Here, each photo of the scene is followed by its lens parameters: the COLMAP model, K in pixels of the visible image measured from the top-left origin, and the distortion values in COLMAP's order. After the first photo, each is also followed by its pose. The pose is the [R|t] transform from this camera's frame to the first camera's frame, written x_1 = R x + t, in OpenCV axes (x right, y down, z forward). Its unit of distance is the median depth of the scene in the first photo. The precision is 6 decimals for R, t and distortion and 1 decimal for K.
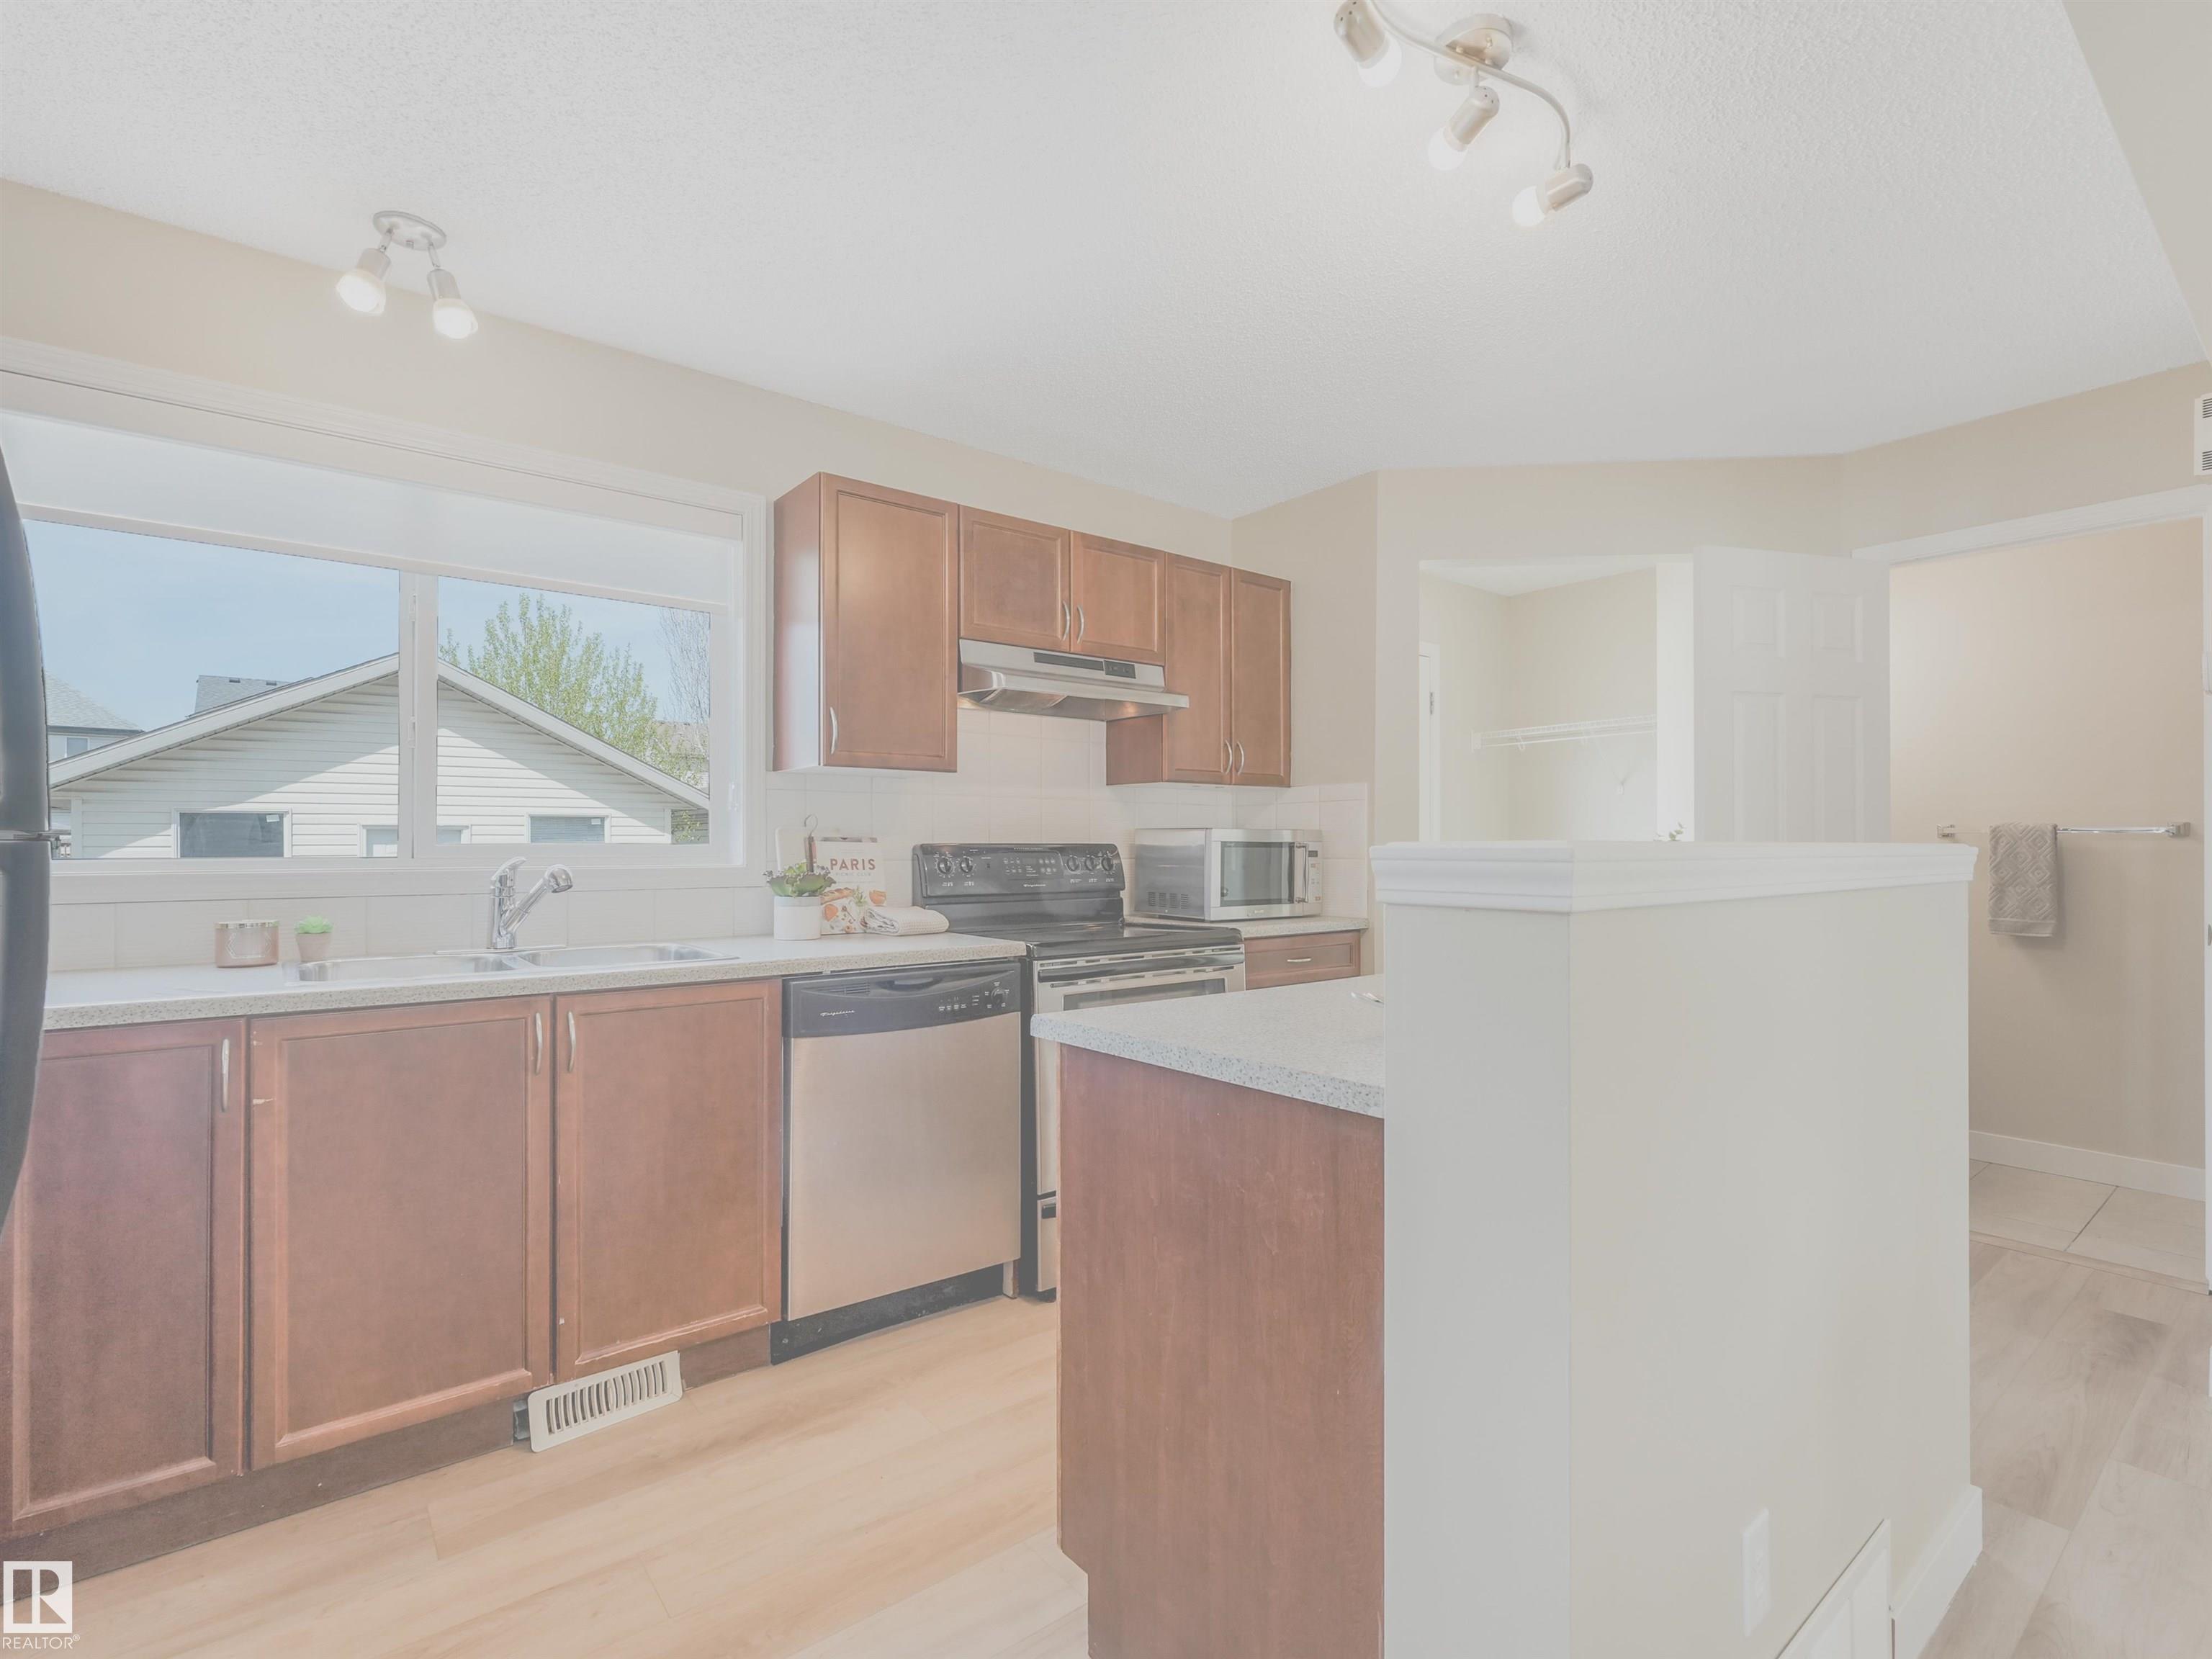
lens RADIAL K [[1022.1, 0, 1147.0], [0, 1022.1, 843.3], [0, 0, 1]] dist [-0.003138, 0.000139]
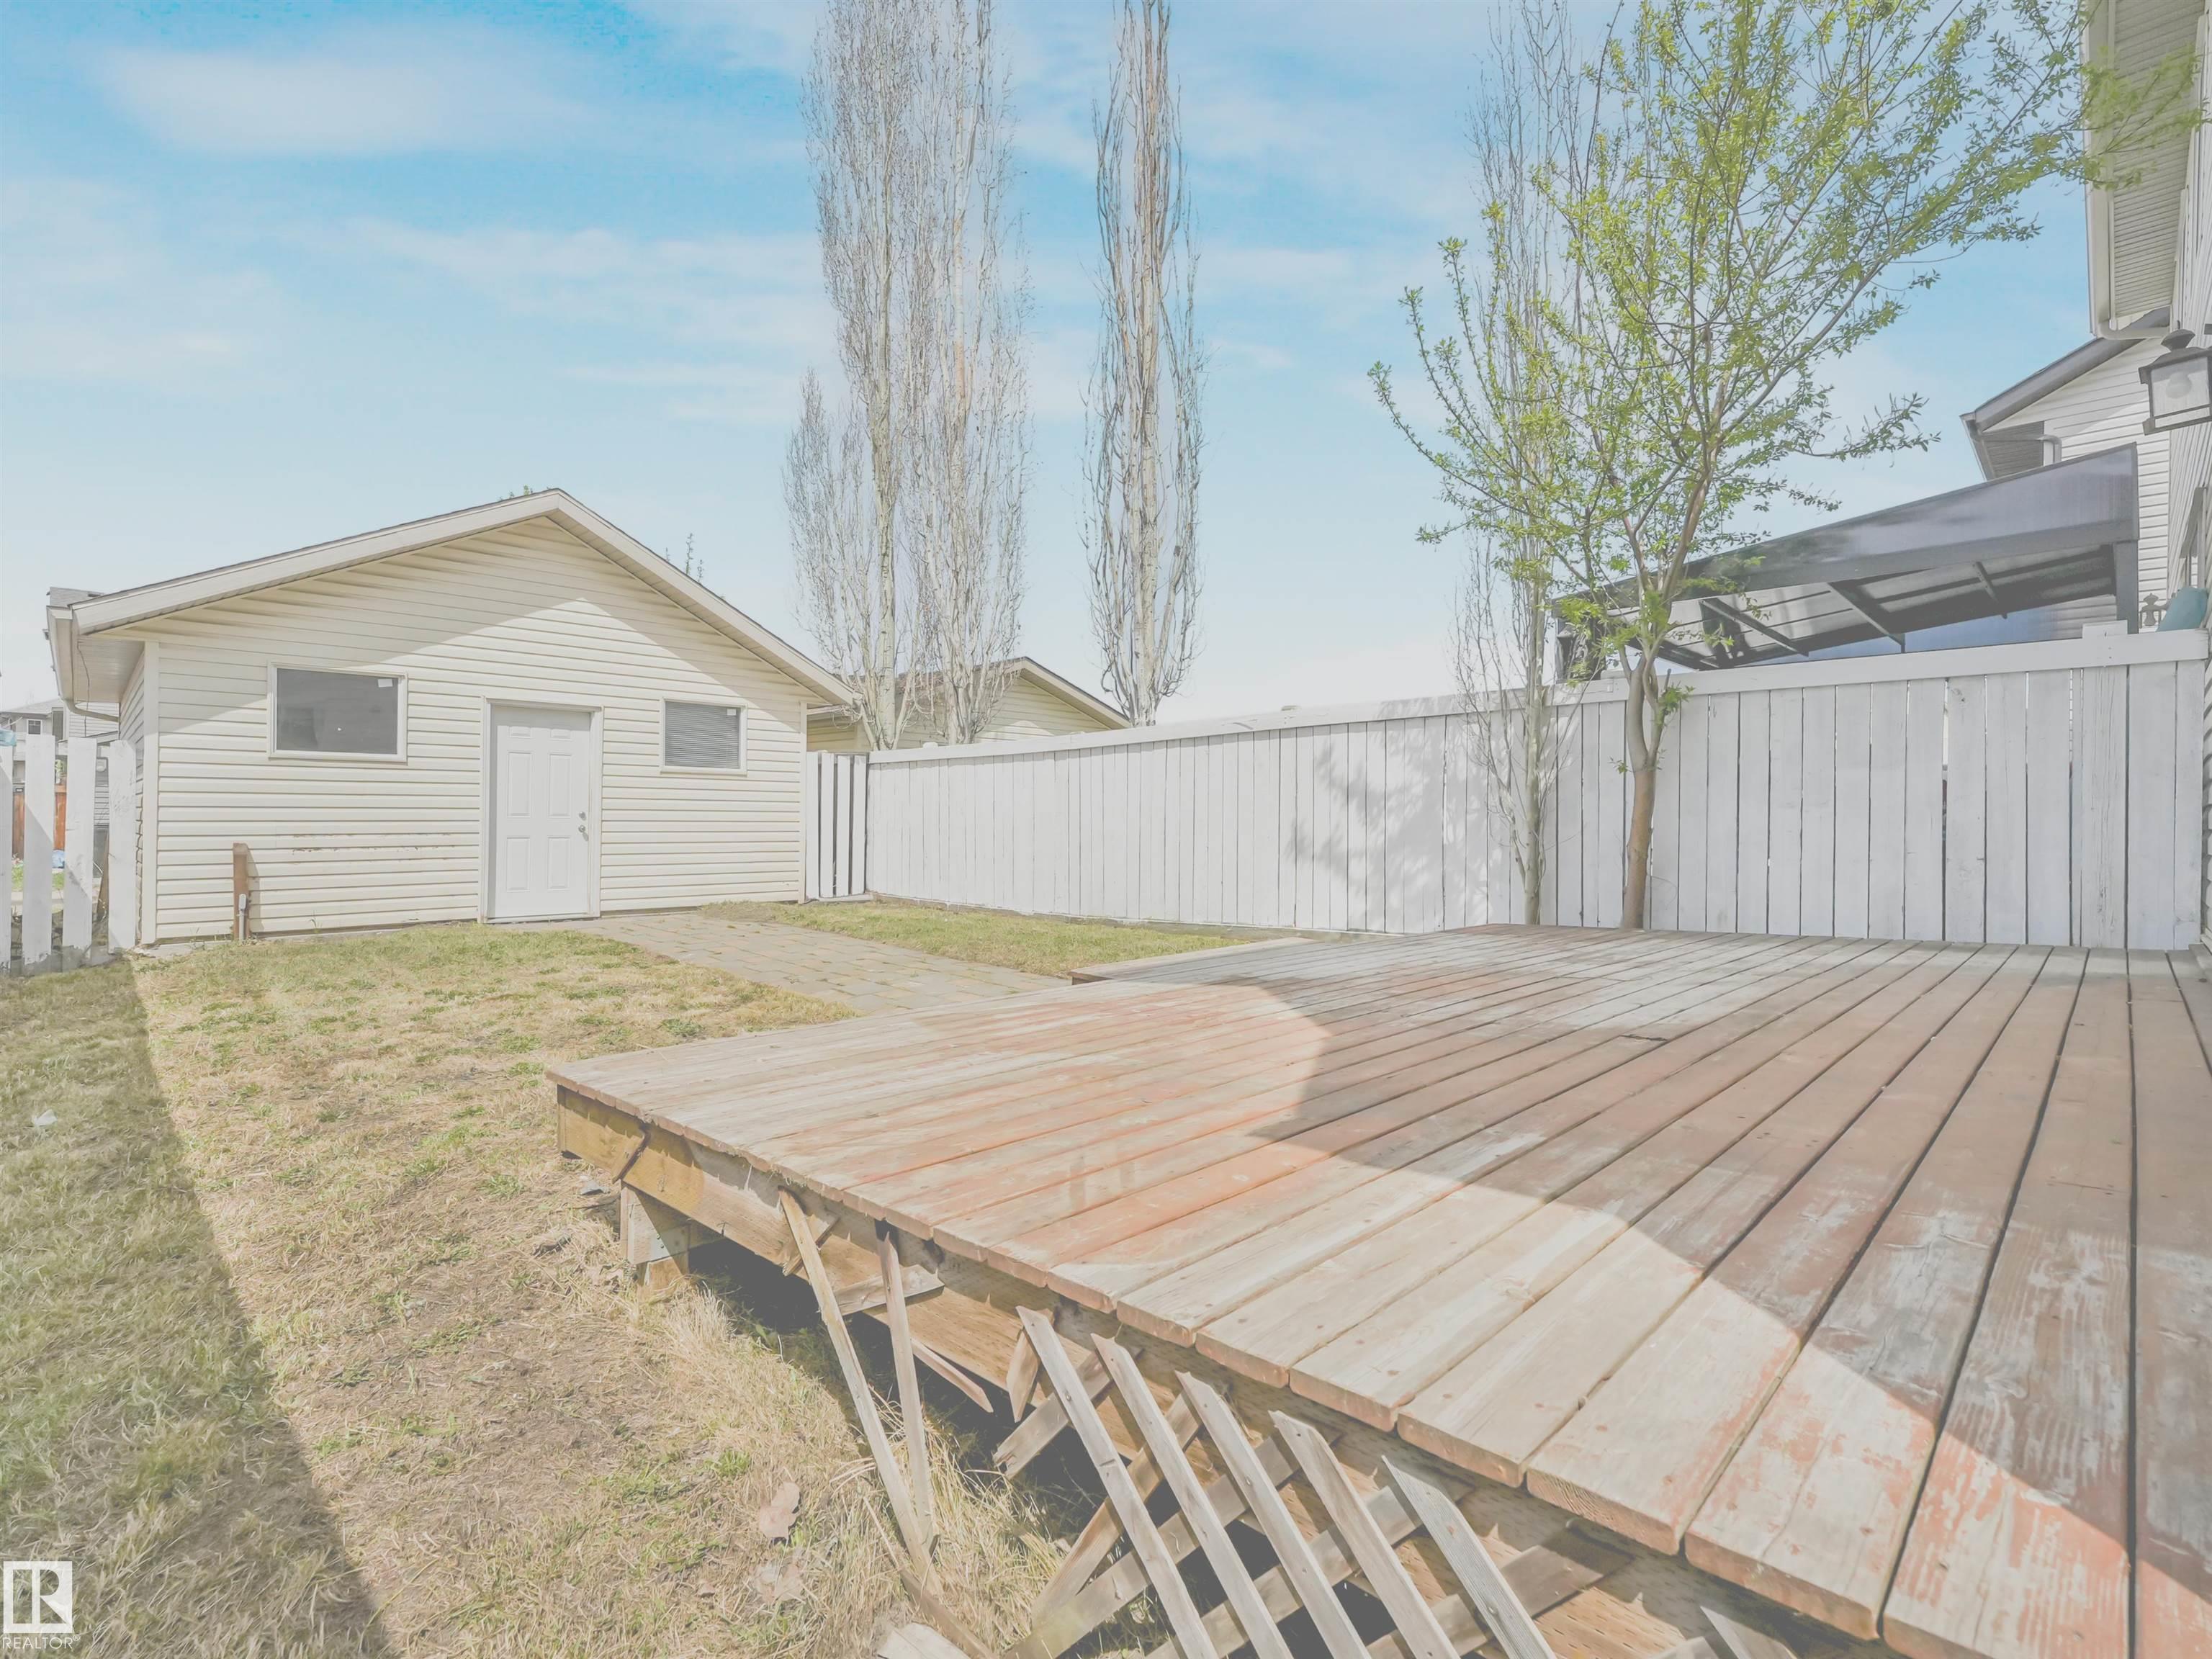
lens RADIAL K [[1015.0, 0, 1102.7], [0, 1015.0, 813.4], [0, 0, 1]] dist [0.005190, 0.001875]
pose [[0.994470, 0.017865, 0.103488, -2.051805], [-0.018083, 0.999836, 0.001164, 0.371688], [-0.103451, -0.003029, 0.994630, 0.753351]]
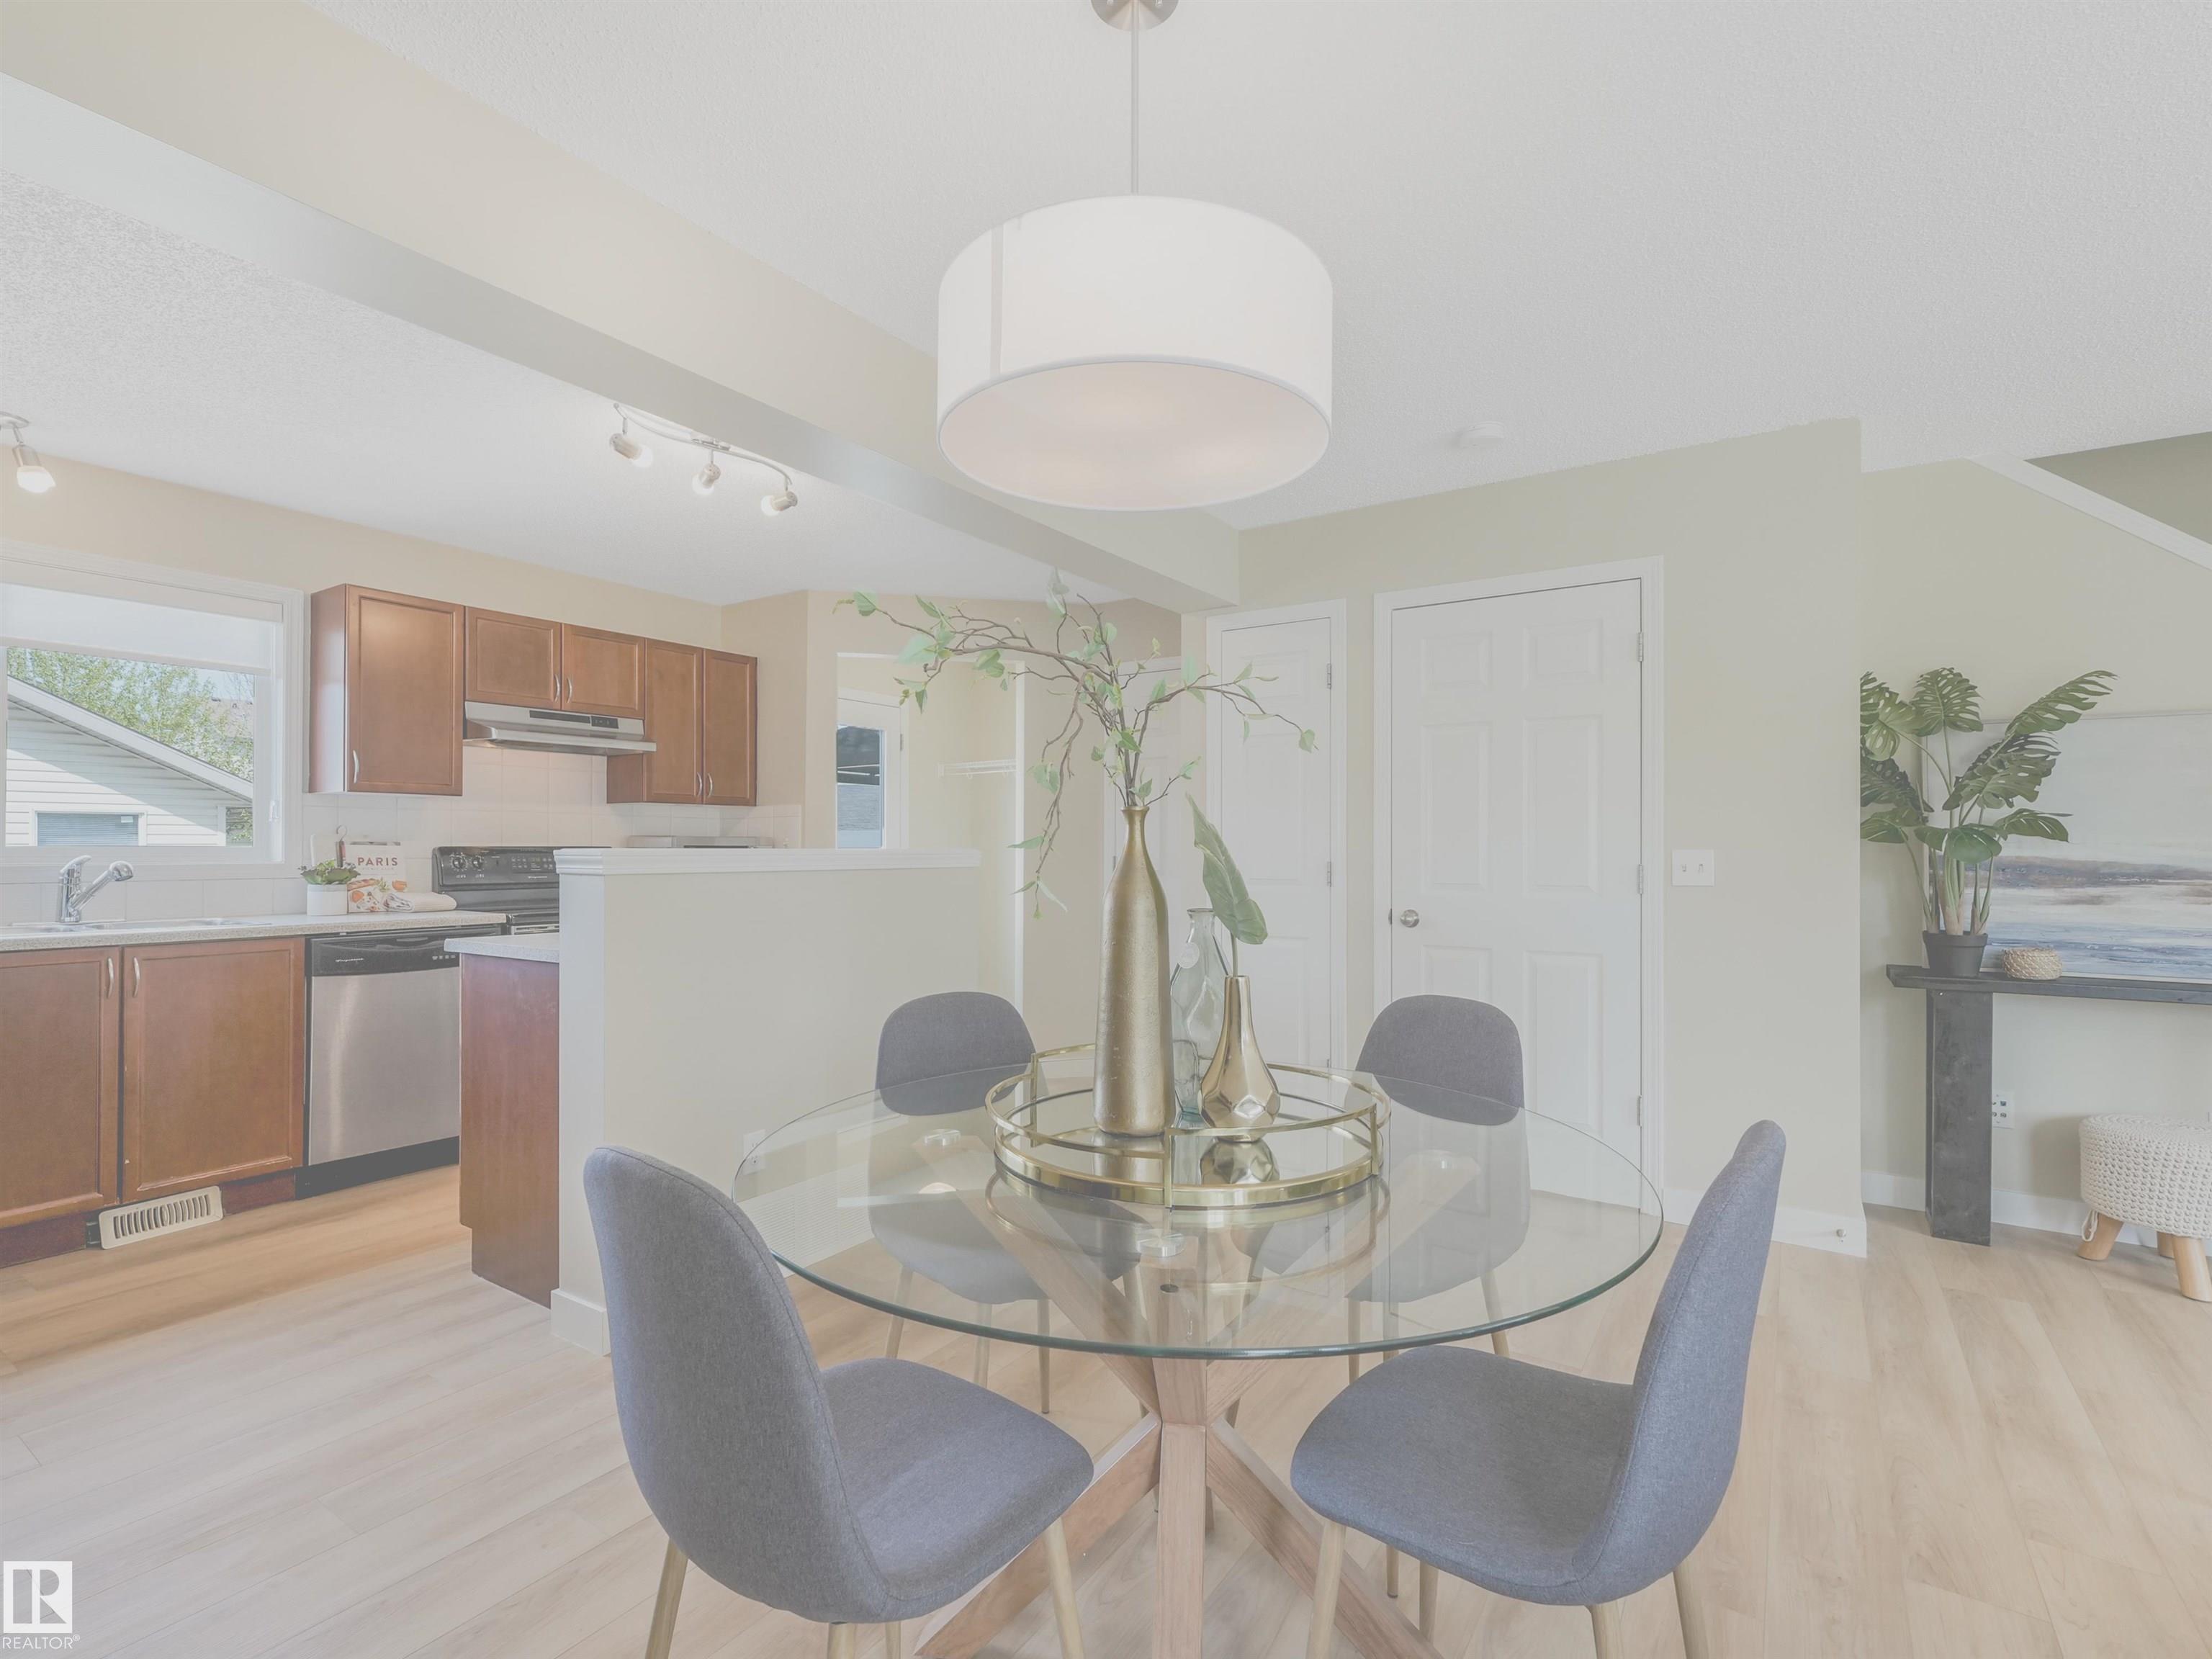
lens RADIAL K [[992.6, 0, 1082.5], [0, 992.6, 842.2], [0, 0, 1]] dist [0.000639, -0.000040]
pose [[0.962515, 0.003309, 0.271207, 0.266946], [-0.002602, 0.999992, -0.002967, -0.003953], [-0.271214, 0.002150, 0.962517, -0.550632]]
